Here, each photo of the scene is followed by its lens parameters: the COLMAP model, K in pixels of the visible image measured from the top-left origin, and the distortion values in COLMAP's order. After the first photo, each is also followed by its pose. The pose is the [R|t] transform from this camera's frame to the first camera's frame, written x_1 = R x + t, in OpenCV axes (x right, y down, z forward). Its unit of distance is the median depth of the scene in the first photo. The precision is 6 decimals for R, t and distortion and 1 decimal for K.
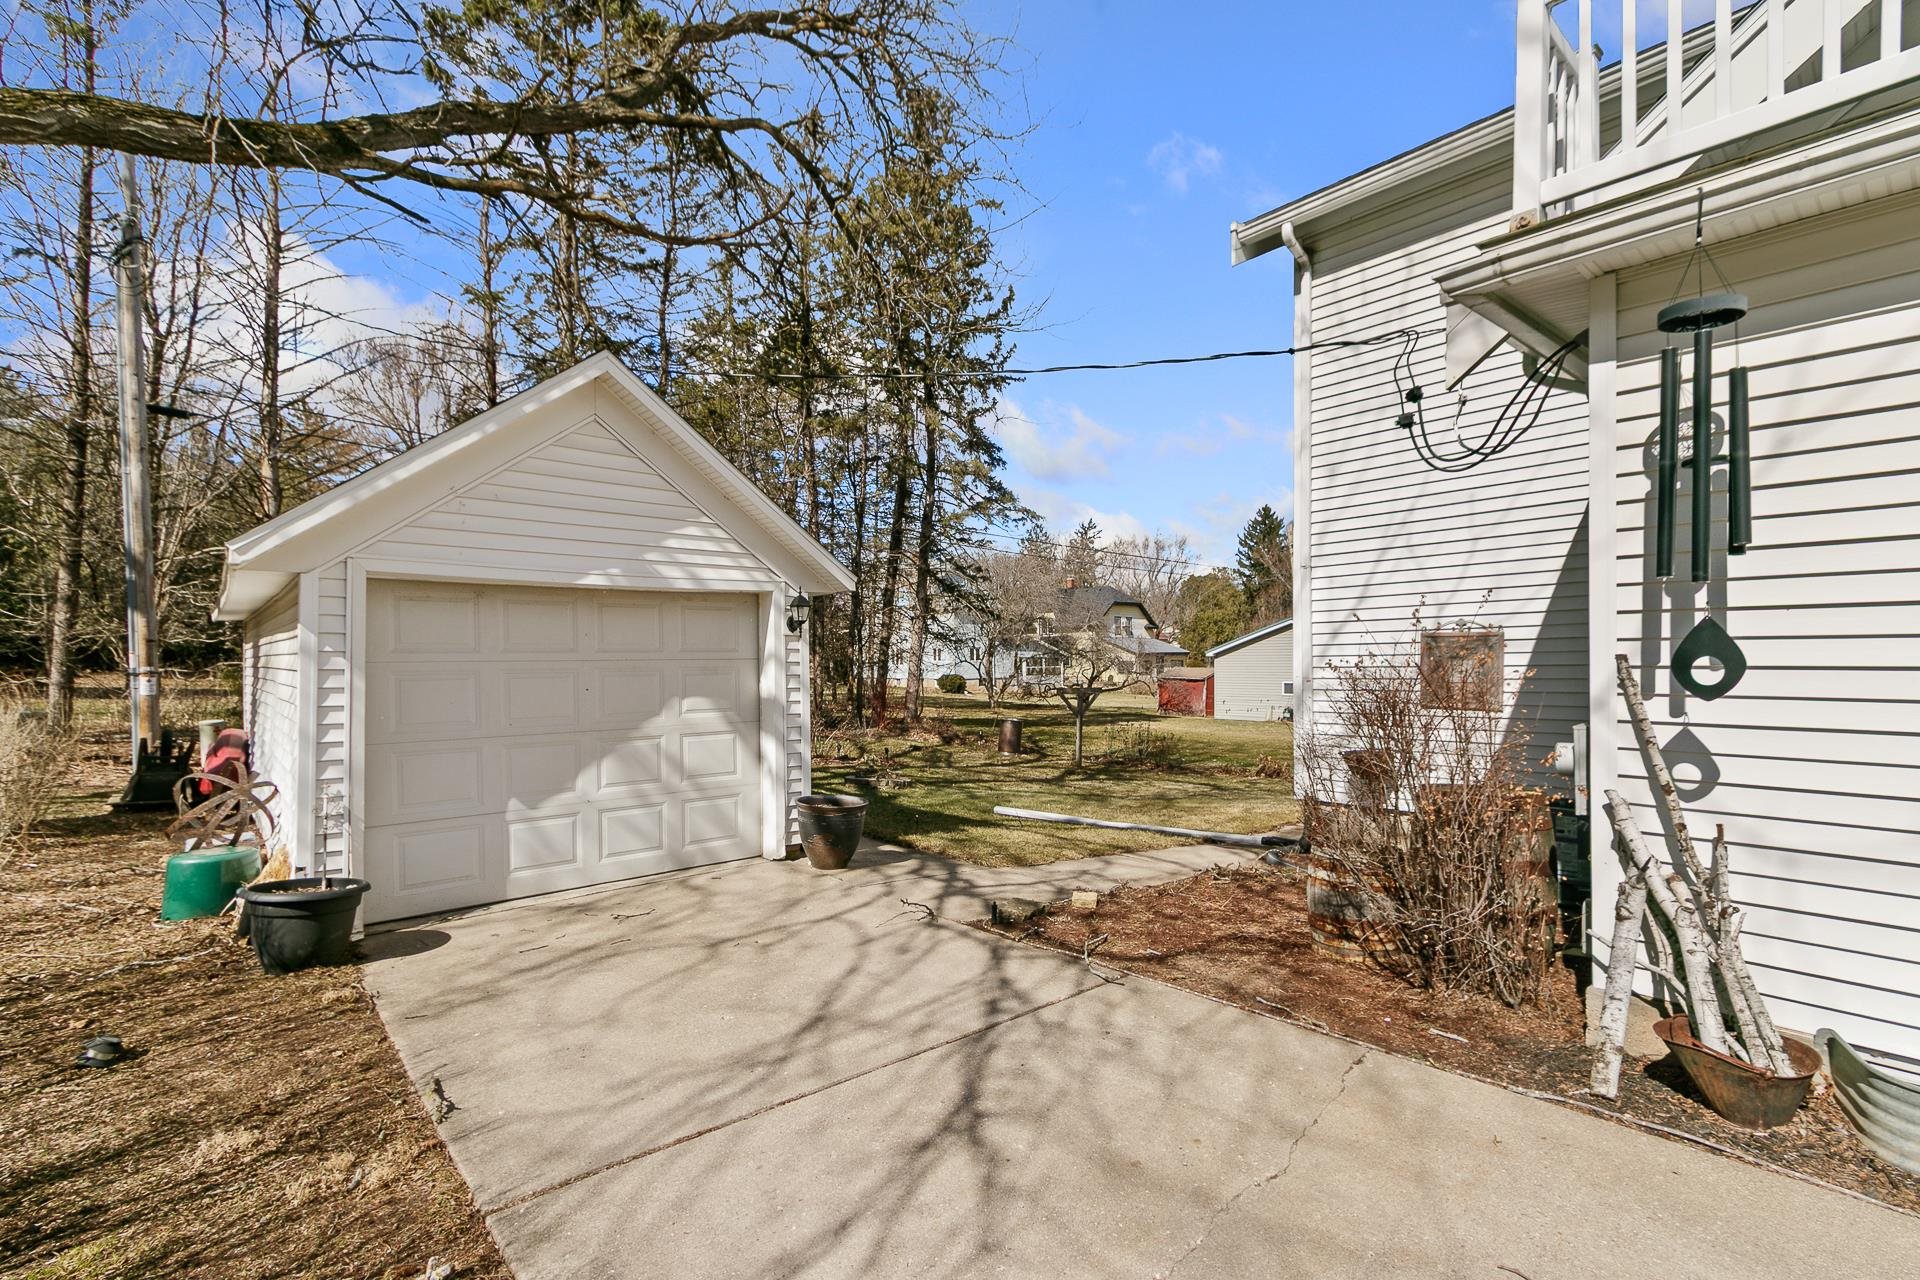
lens RADIAL K [[903.6, 0, 946.7], [0, 903.6, 659.9], [0, 0, 1]] dist [0.005422, 0.000045]
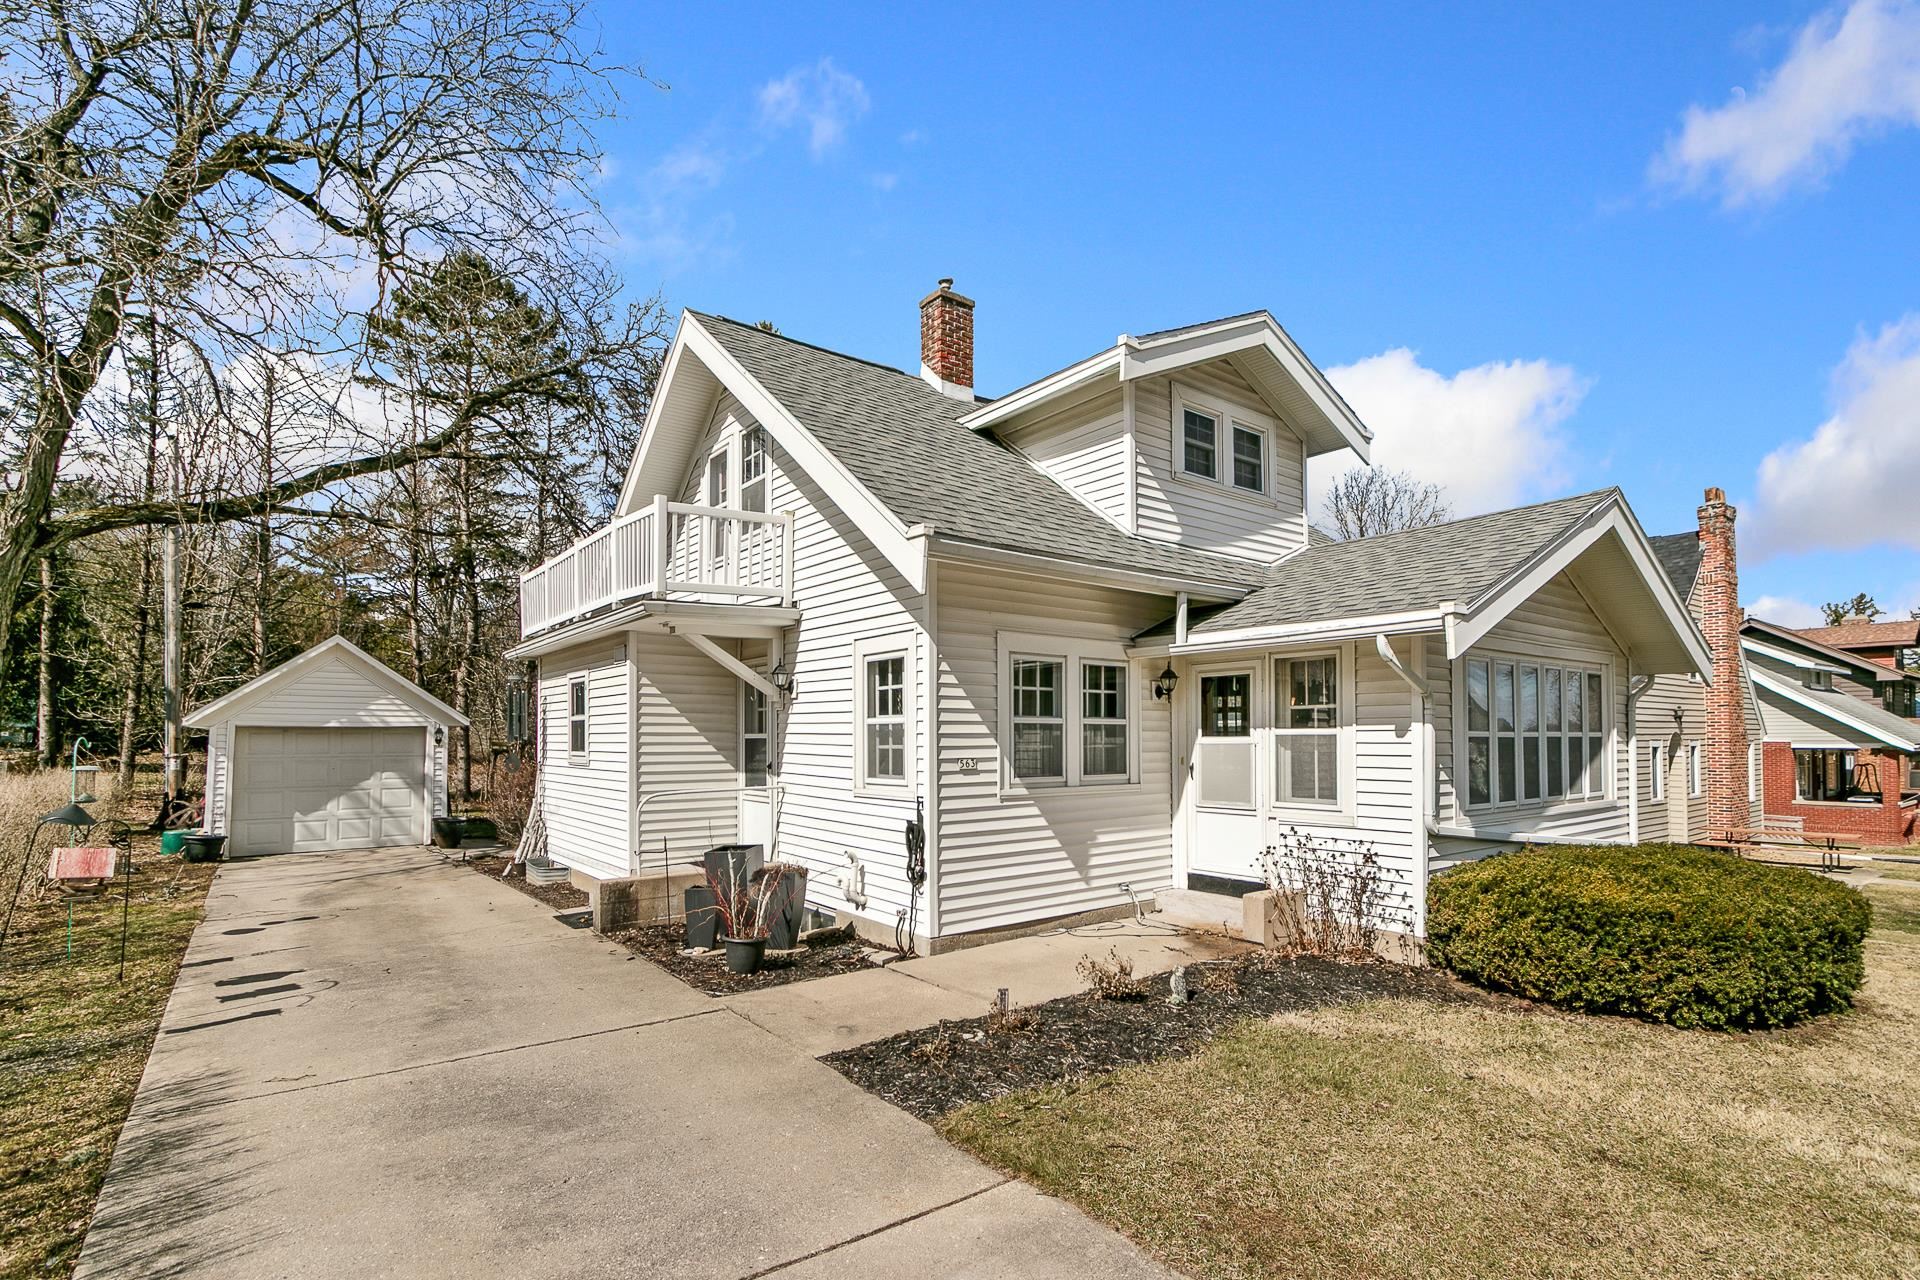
lens RADIAL K [[910.4, 0, 932.4], [0, 910.4, 712.4], [0, 0, 1]] dist [0.002352, -0.001433]
pose [[0.998721, 0.006660, -0.050113, 1.173334], [-0.008330, 0.999415, -0.033180, -0.045555], [0.049863, 0.033555, 0.998192, -1.203236]]
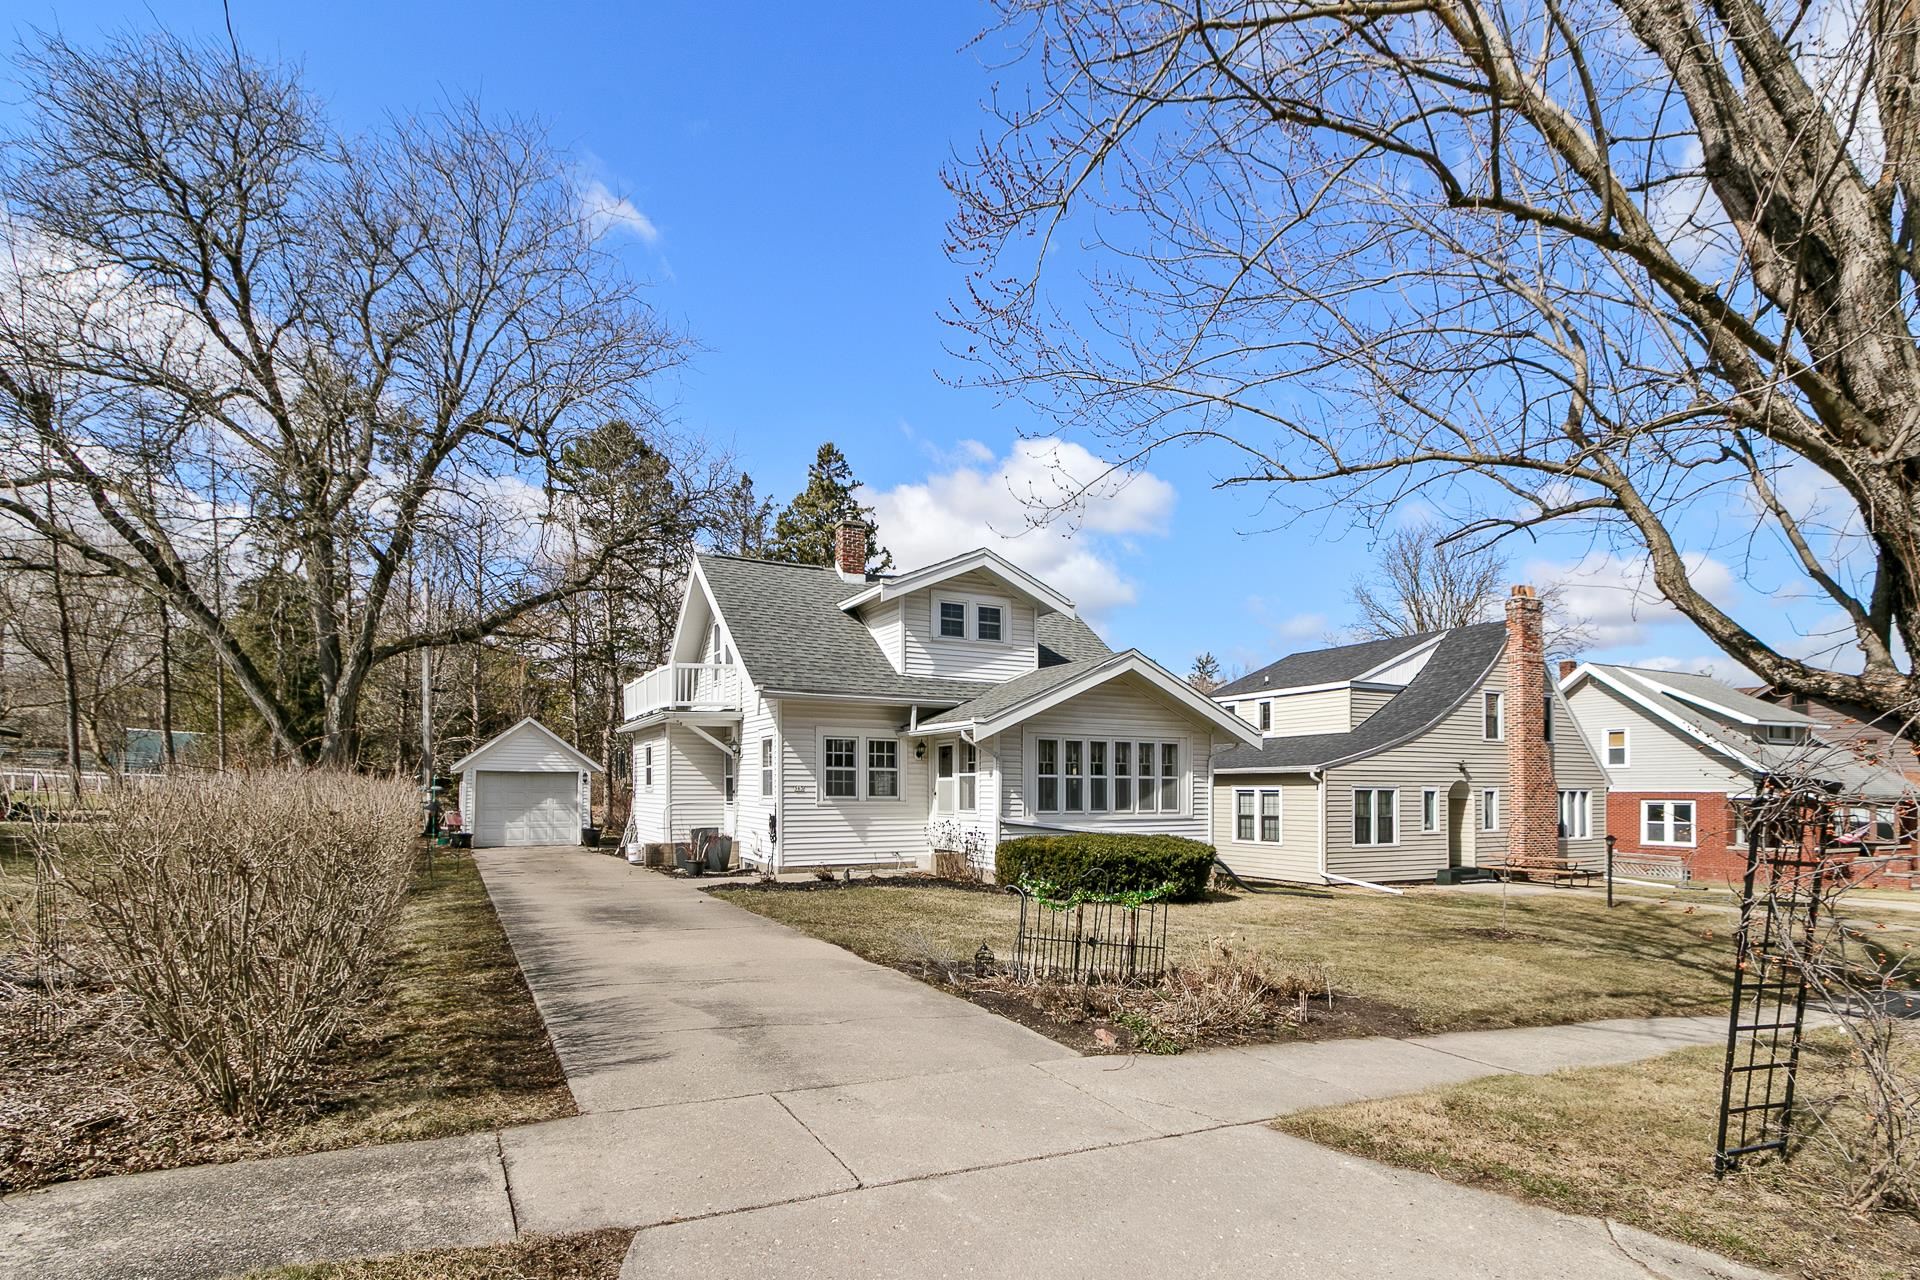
lens RADIAL K [[807.8, 0, 802.3], [0, 807.8, 784.1], [0, 0, 1]] dist [0.003308, -0.000981]
pose [[0.958061, 0.015216, -0.286159, 1.607171], [-0.016672, 0.999858, -0.002650, -0.031808], [0.286078, 0.007310, 0.958178, -1.870409]]
